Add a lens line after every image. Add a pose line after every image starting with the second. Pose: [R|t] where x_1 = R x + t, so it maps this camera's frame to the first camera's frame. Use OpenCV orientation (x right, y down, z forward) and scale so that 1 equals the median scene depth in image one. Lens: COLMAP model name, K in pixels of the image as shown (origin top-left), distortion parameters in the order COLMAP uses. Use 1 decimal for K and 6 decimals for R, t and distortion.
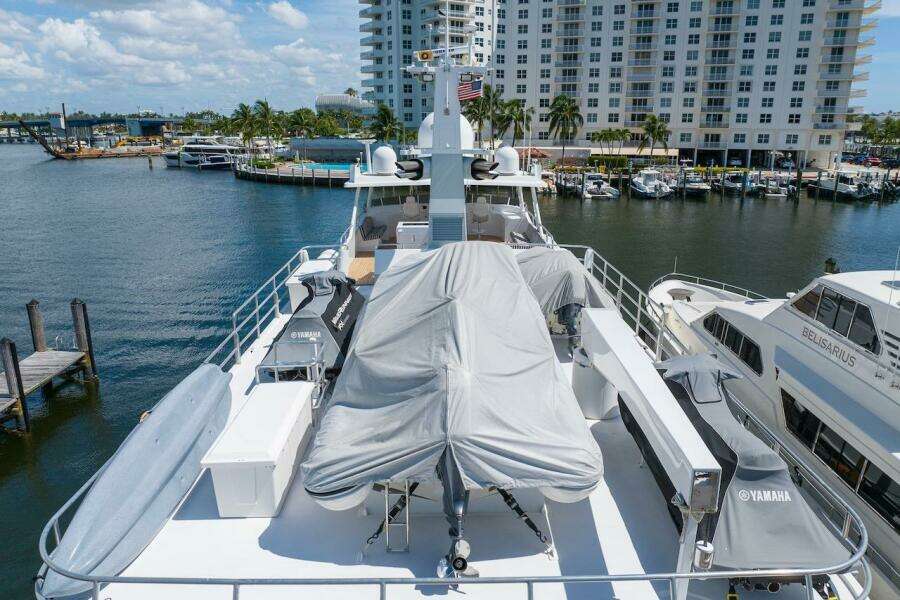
lens RADIAL K [[628.4, 0, 450.0], [0, 628.4, 300.0], [0, 0, 1]] dist [-0.066222, -0.000270]
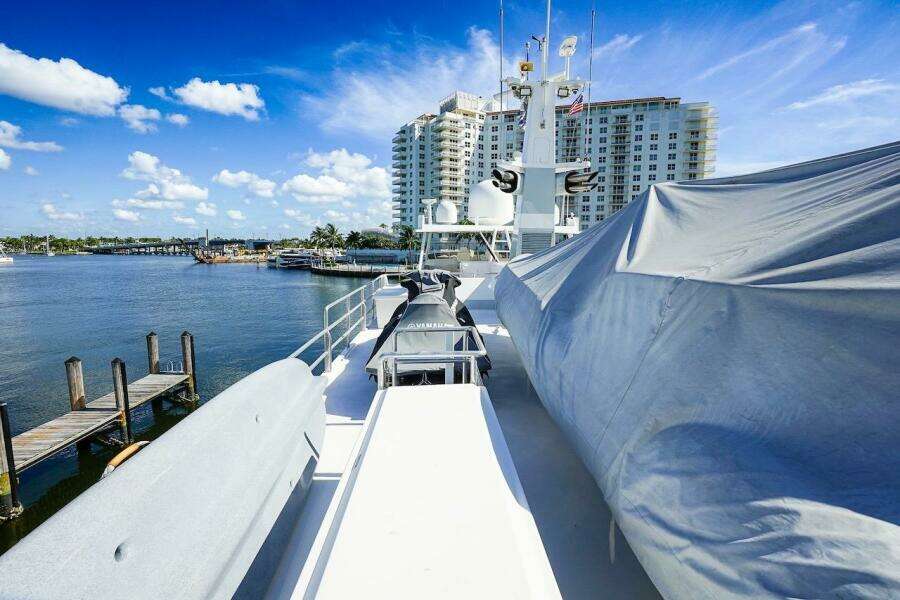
lens RADIAL K [[387.8, 0, 450.0], [0, 387.8, 300.0], [0, 0, 1]] dist [-0.065251, 0.000055]
pose [[0.999647, 0.012509, 0.023459, -0.225317], [-0.009139, 0.990302, -0.138633, 0.091447], [-0.024965, 0.138370, 0.990066, 0.566634]]
